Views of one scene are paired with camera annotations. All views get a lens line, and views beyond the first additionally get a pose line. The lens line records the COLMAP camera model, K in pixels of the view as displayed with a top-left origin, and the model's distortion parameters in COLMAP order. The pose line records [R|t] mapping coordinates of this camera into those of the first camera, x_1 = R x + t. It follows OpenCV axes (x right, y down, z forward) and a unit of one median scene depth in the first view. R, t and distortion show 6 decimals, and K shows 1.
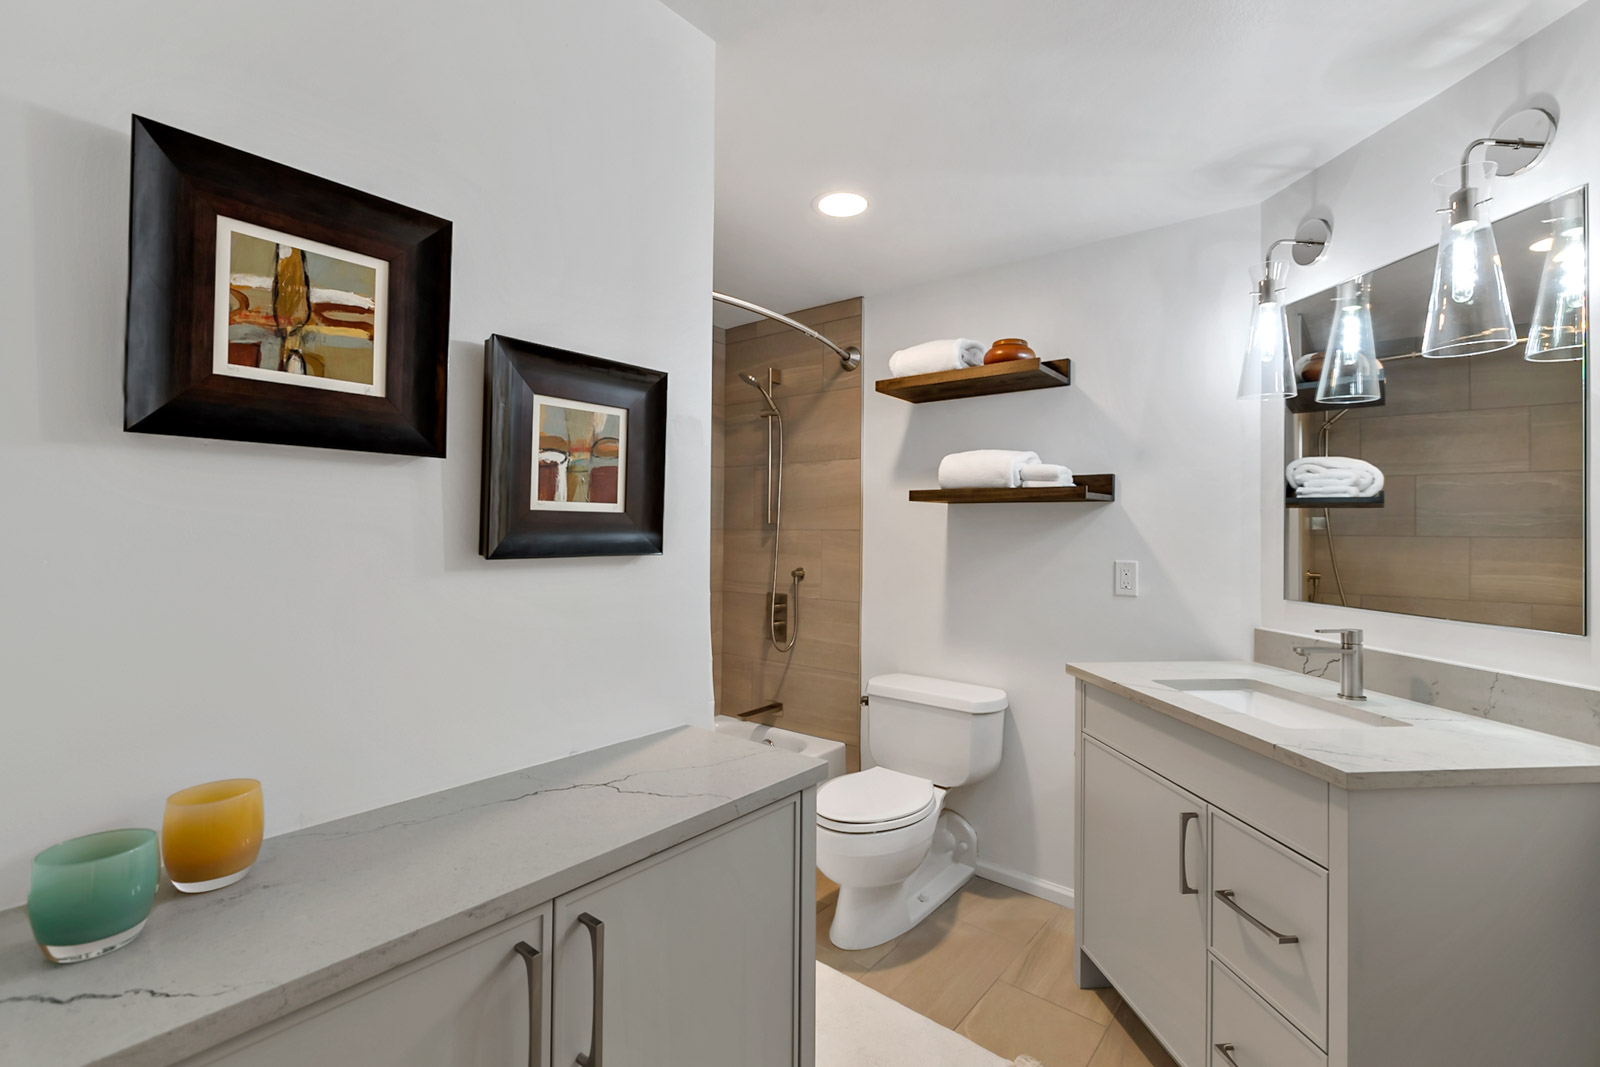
lens RADIAL K [[722.4, 0, 804.3], [0, 722.4, 528.1], [0, 0, 1]] dist [-0.006090, -0.000895]
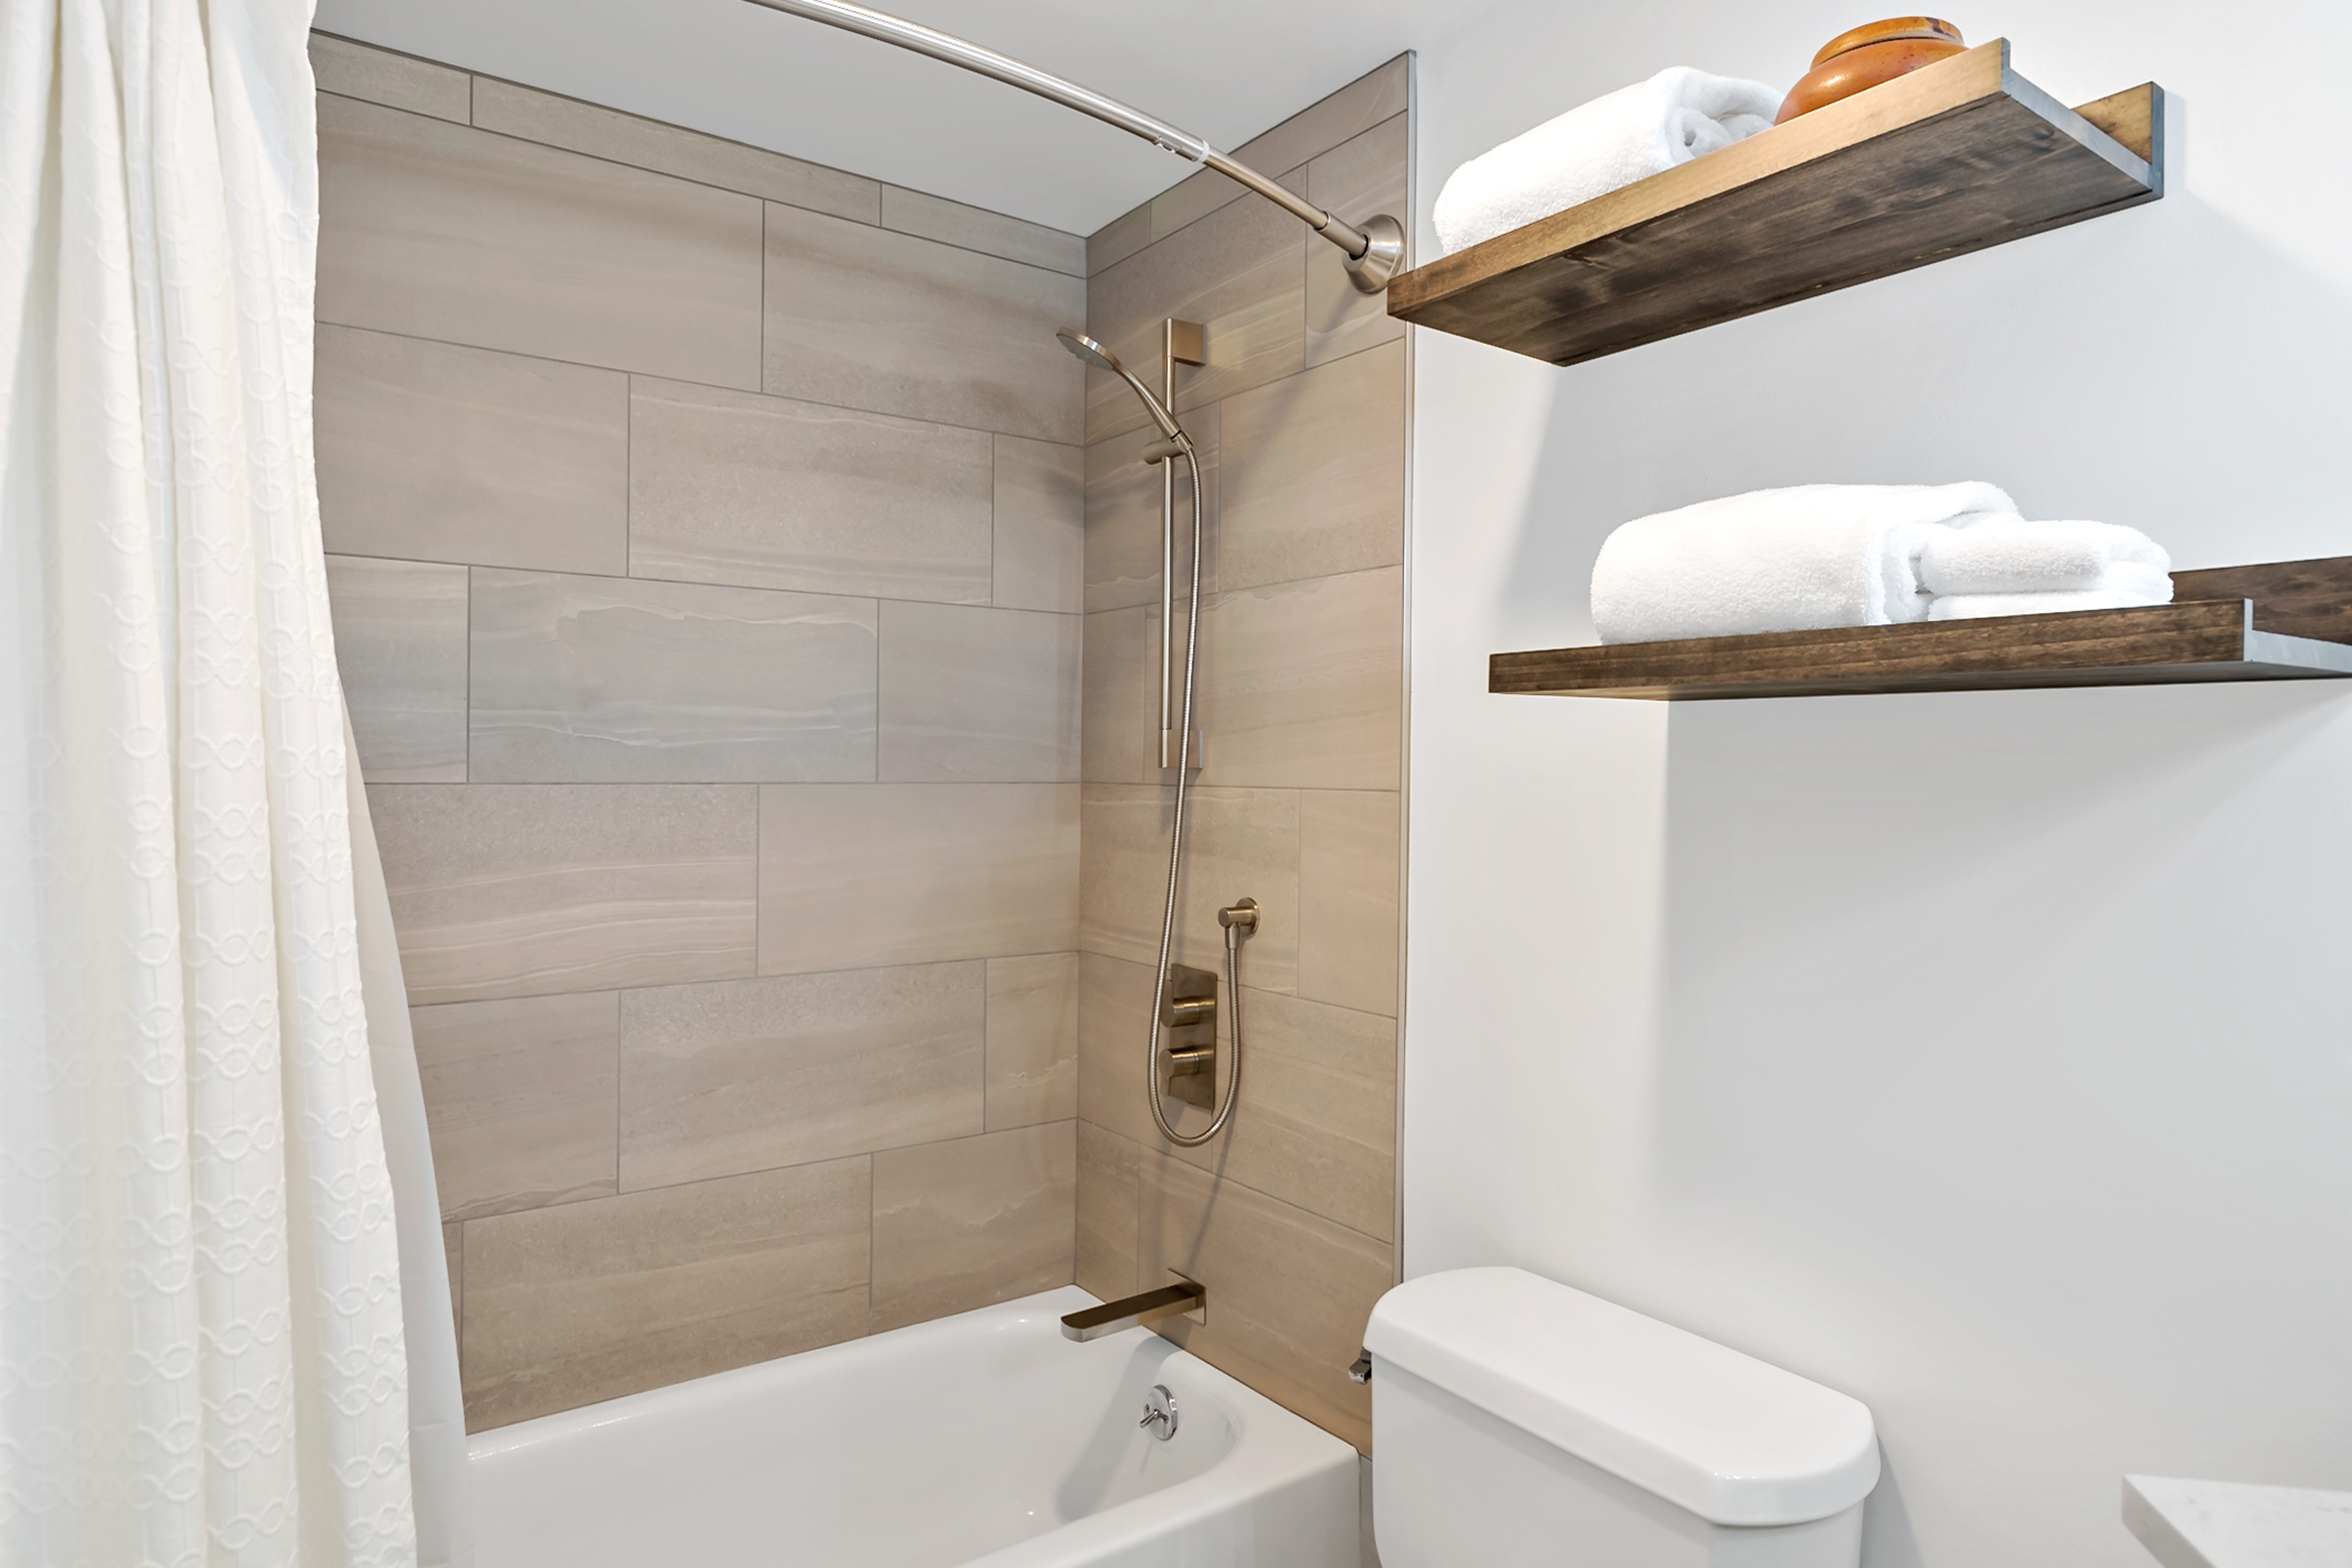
lens RADIAL K [[1384.7, 0, 1177.6], [0, 1384.7, 773.7], [0, 0, 1]] dist [-0.000271, -0.002640]
pose [[0.962454, 0.002478, -0.271434, 0.181530], [-0.000869, 0.999981, 0.006046, -0.009814], [0.271444, -0.005583, 0.962438, 0.476647]]
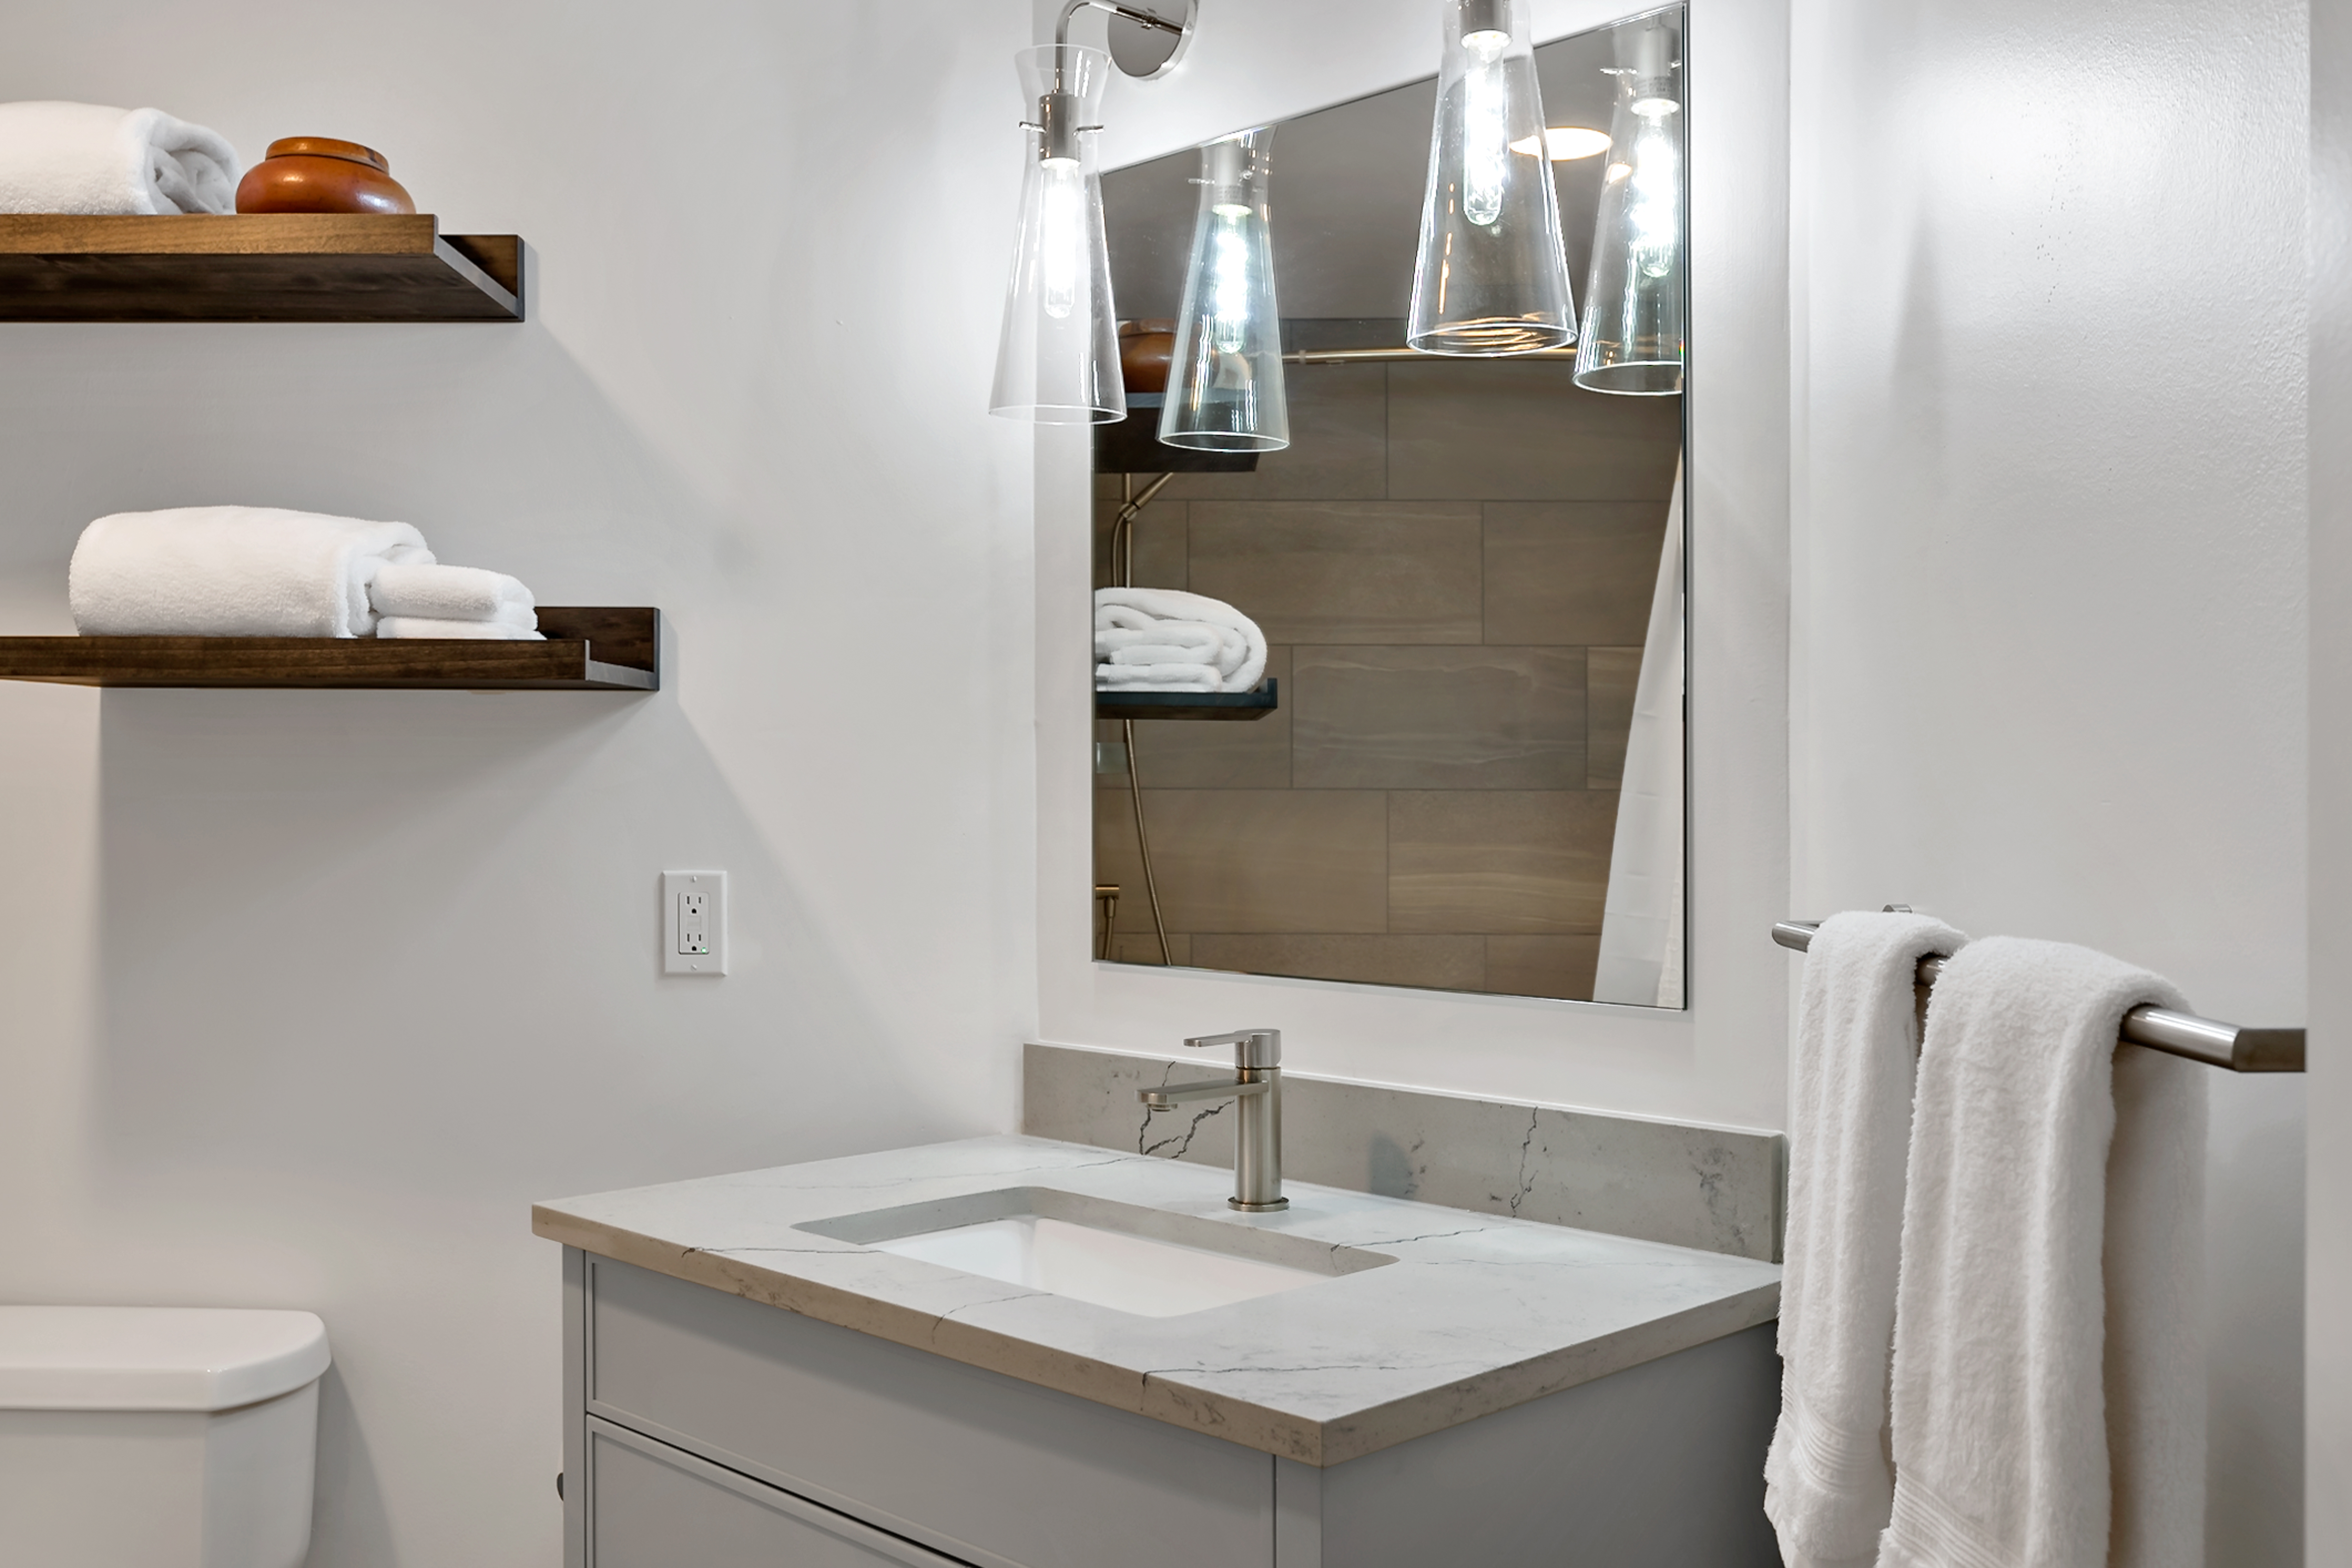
lens RADIAL K [[2173.1, 0, 1181.4], [0, 2173.1, 804.8], [0, 0, 1]] dist [-0.002704, 0.000000]
pose [[0.780670, -0.012283, 0.624823, -0.004365], [0.002567, 0.999861, 0.016448, -0.000850], [-0.624938, -0.011237, 0.780594, 0.074868]]
